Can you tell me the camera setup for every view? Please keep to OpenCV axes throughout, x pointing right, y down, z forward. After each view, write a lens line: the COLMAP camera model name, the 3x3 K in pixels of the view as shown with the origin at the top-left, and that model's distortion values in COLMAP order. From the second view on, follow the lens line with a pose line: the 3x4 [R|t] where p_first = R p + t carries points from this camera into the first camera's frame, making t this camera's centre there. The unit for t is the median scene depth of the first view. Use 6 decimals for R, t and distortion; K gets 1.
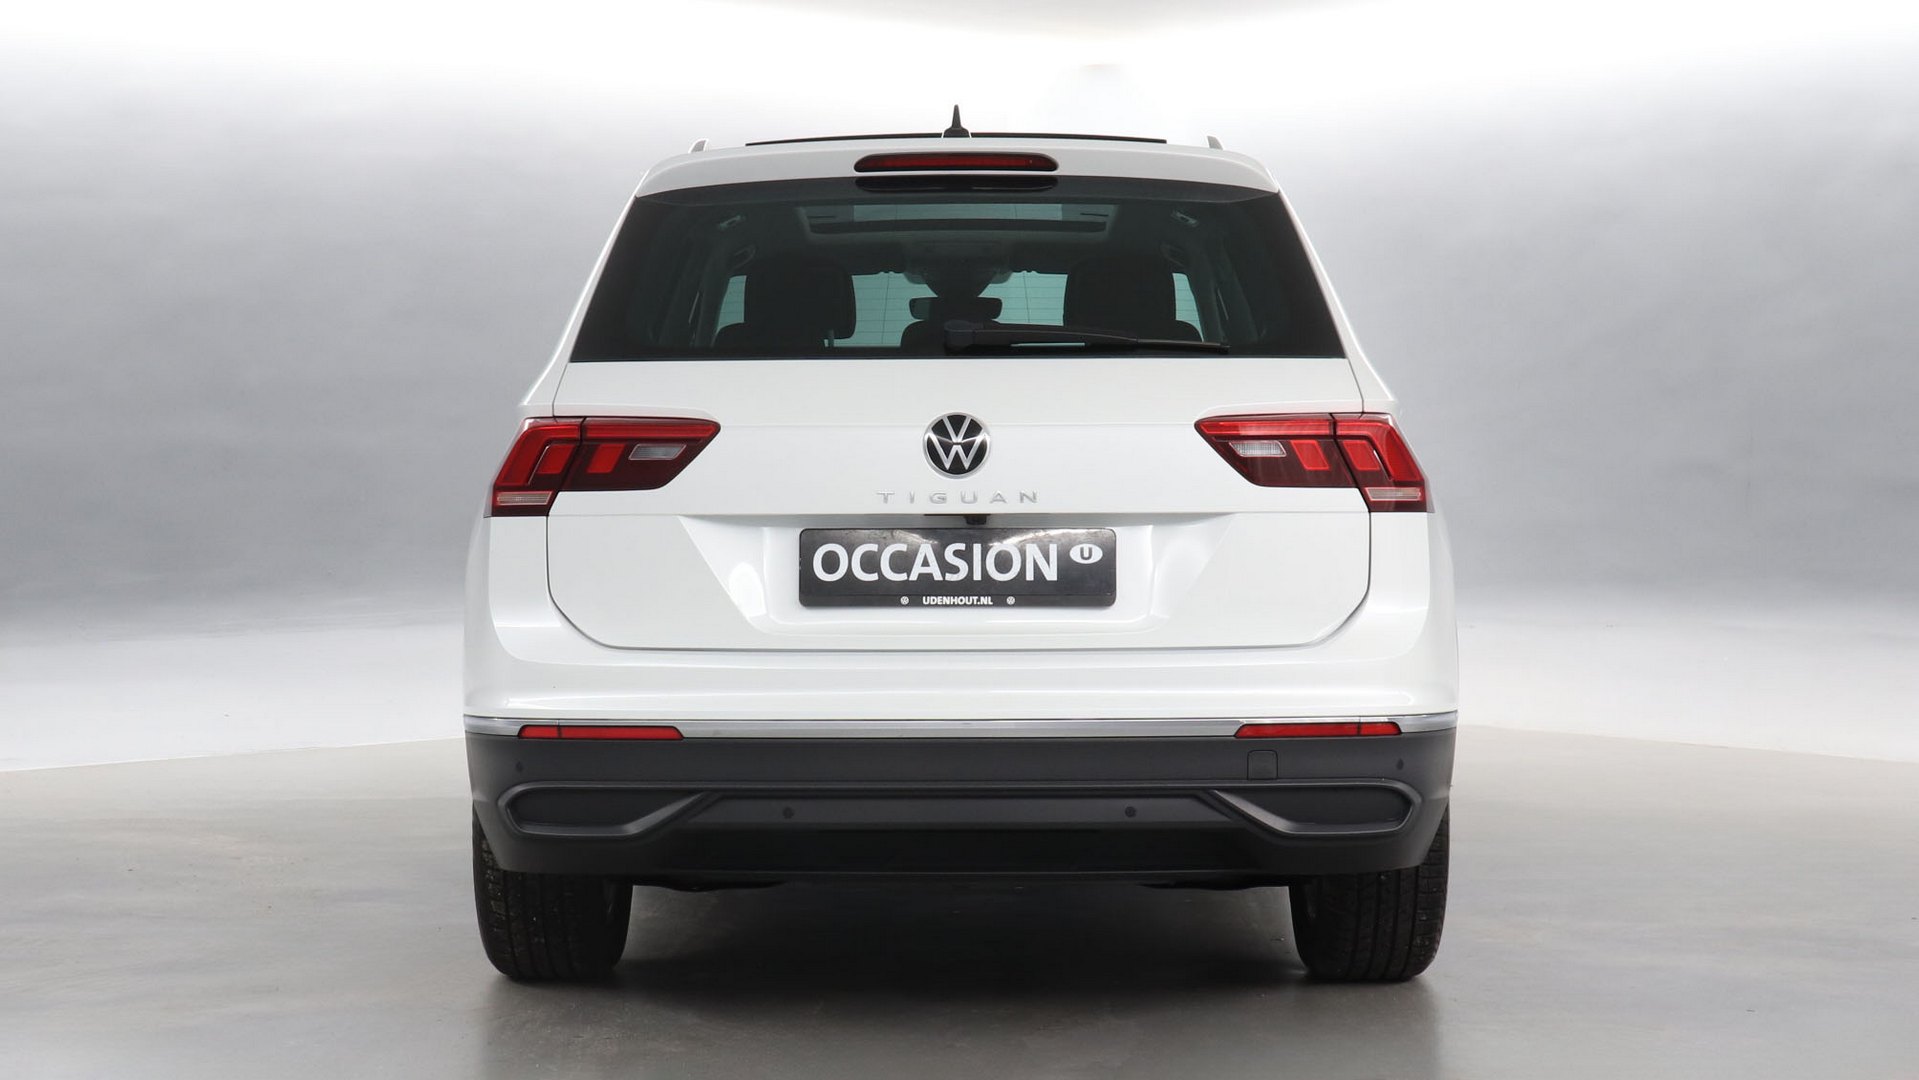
lens RADIAL K [[3450.8, 0, 959.5], [0, 3450.8, 540.0], [0, 0, 1]] dist [-0.454931, -0.077355]
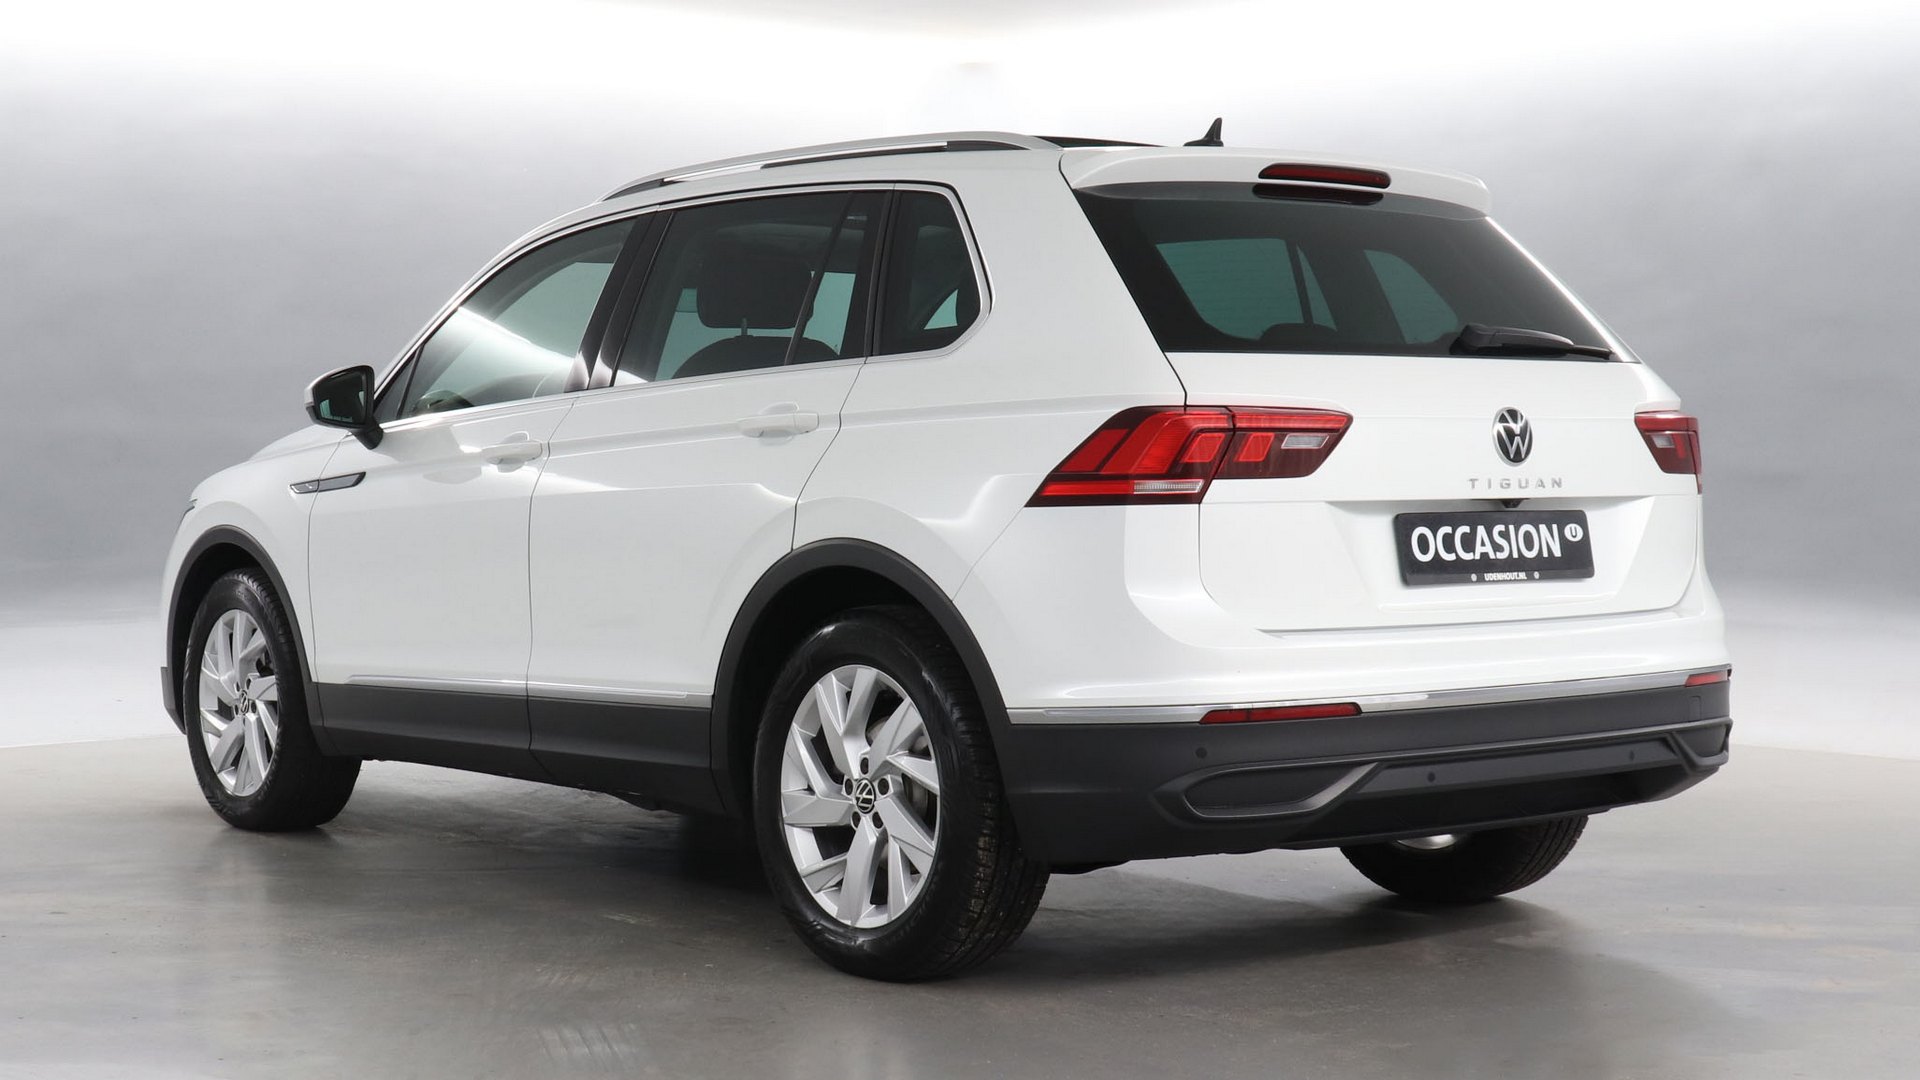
lens RADIAL K [[3452.6, 0, 960.0], [0, 3452.6, 540.0], [0, 0, 1]] dist [-0.454931, -0.077355]
pose [[0.767199, -0.016812, 0.641189, -0.837978], [0.015975, 0.999847, 0.007102, -0.004749], [-0.641211, 0.004794, 0.767350, 0.268444]]
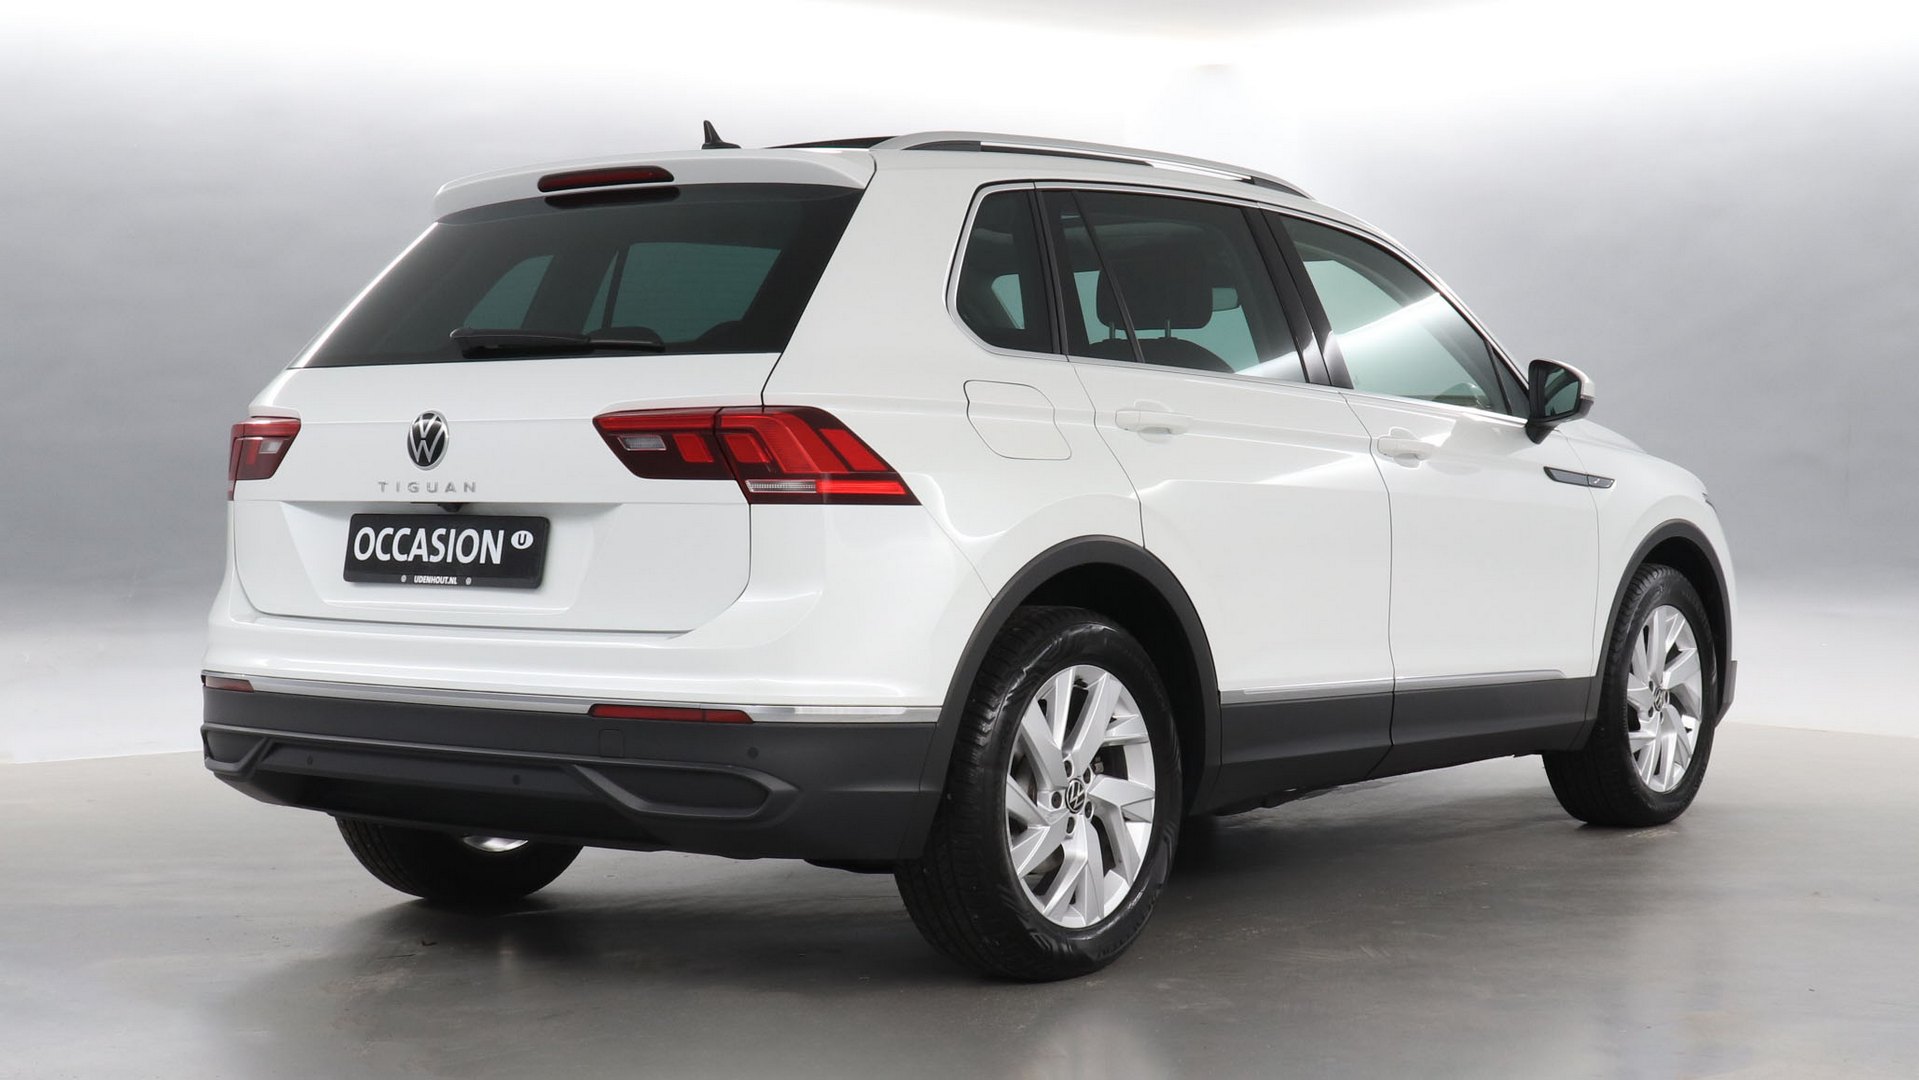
lens RADIAL K [[3450.8, 0, 959.5], [0, 3450.8, 540.0], [0, 0, 1]] dist [-0.454931, -0.077355]
pose [[0.794867, 0.016954, -0.606547, 0.800151], [-0.011916, 0.999853, 0.012332, -0.010897], [0.606667, -0.002575, 0.794952, 0.225912]]
